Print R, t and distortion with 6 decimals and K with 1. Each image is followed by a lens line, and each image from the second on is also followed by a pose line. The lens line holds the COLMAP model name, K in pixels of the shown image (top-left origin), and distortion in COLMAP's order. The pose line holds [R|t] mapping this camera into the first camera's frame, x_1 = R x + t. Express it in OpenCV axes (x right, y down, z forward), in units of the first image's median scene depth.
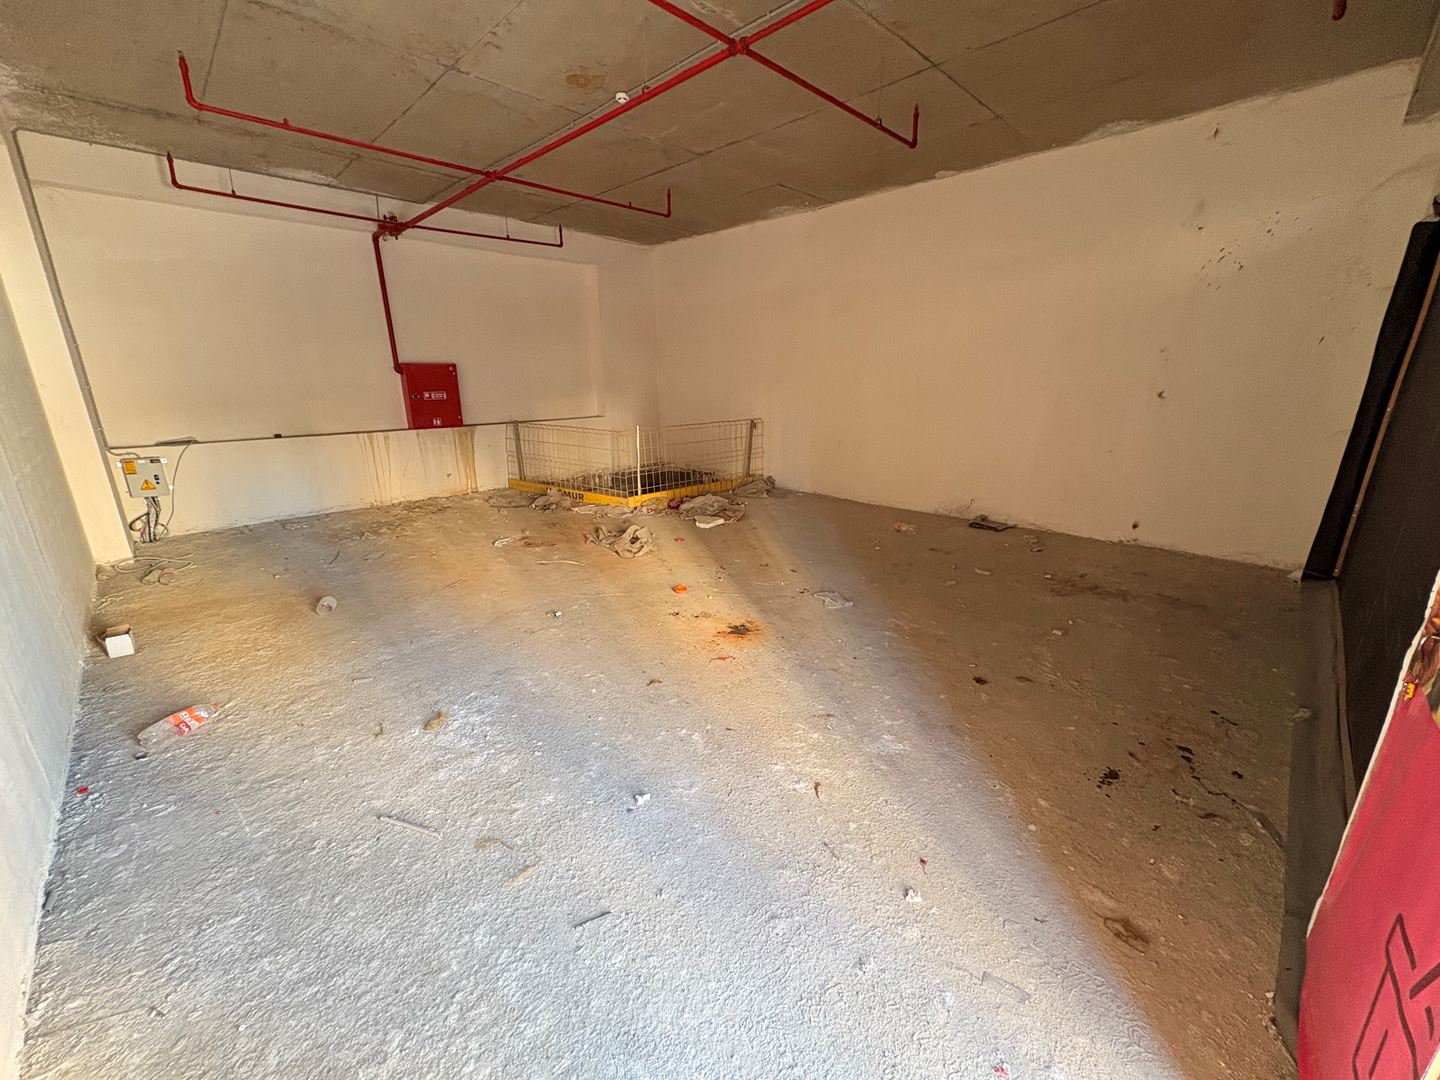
lens RADIAL K [[576.4, 0, 722.1], [0, 576.4, 546.4], [0, 0, 1]] dist [0.001222, -0.000287]
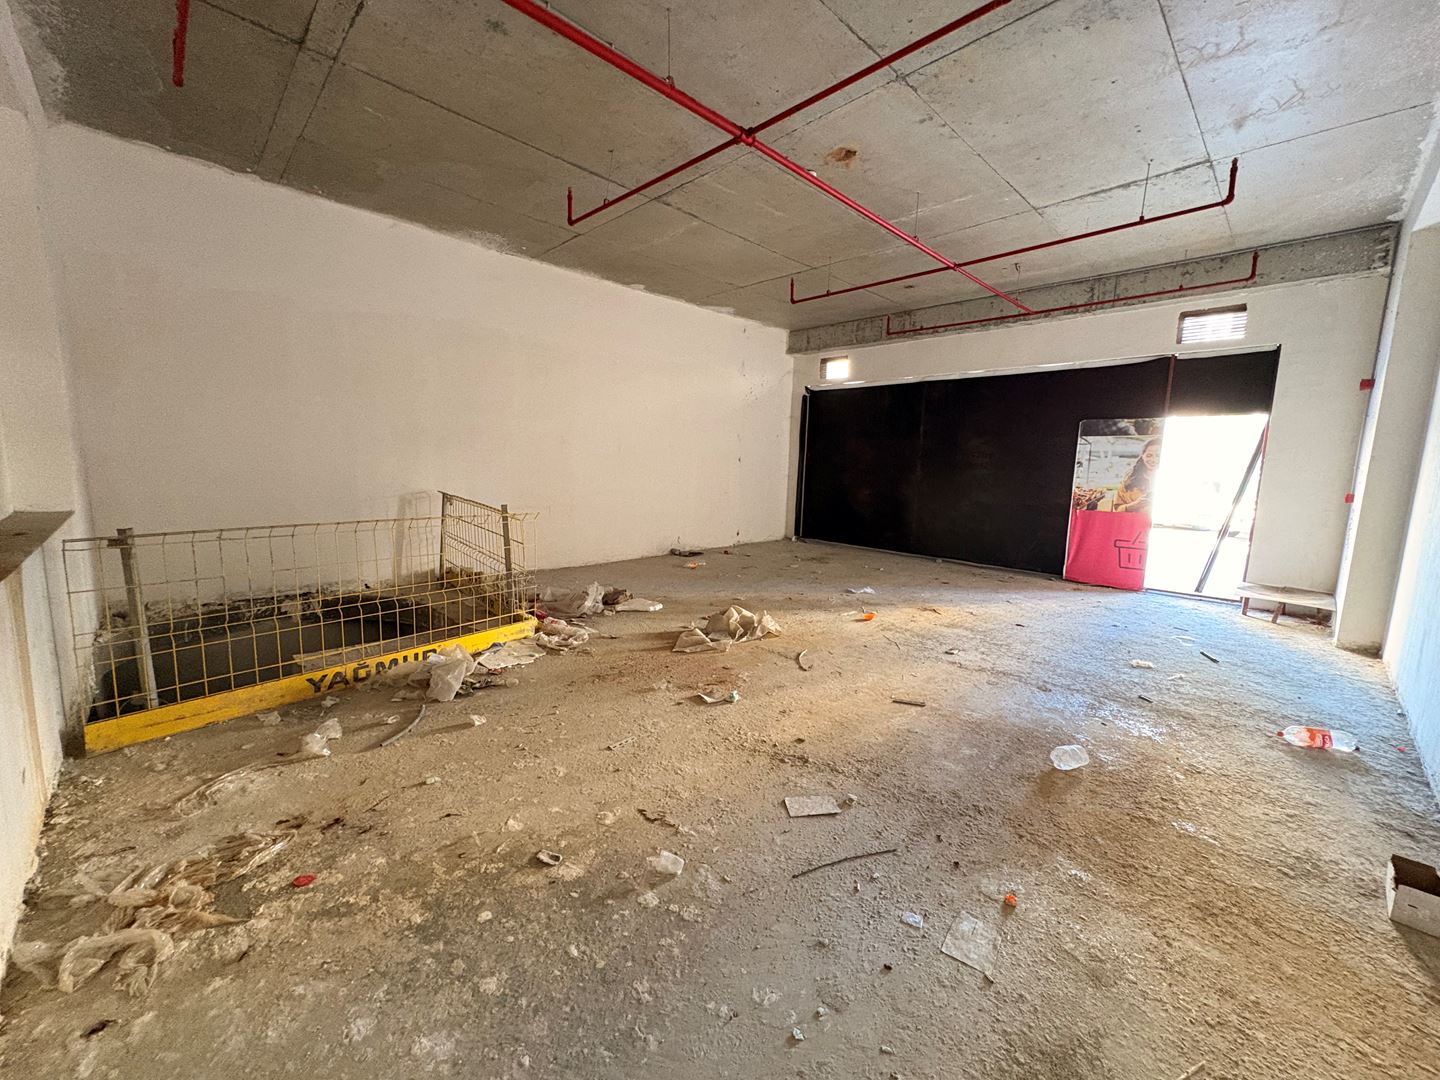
lens RADIAL K [[576.4, 0, 722.1], [0, 576.4, 537.7], [0, 0, 1]] dist [0.001222, -0.000287]
pose [[0.016592, -0.135365, 0.990657, -0.904103], [0.243371, 0.961542, 0.127311, -0.231462], [-0.969791, 0.238985, 0.048898, 0.872870]]
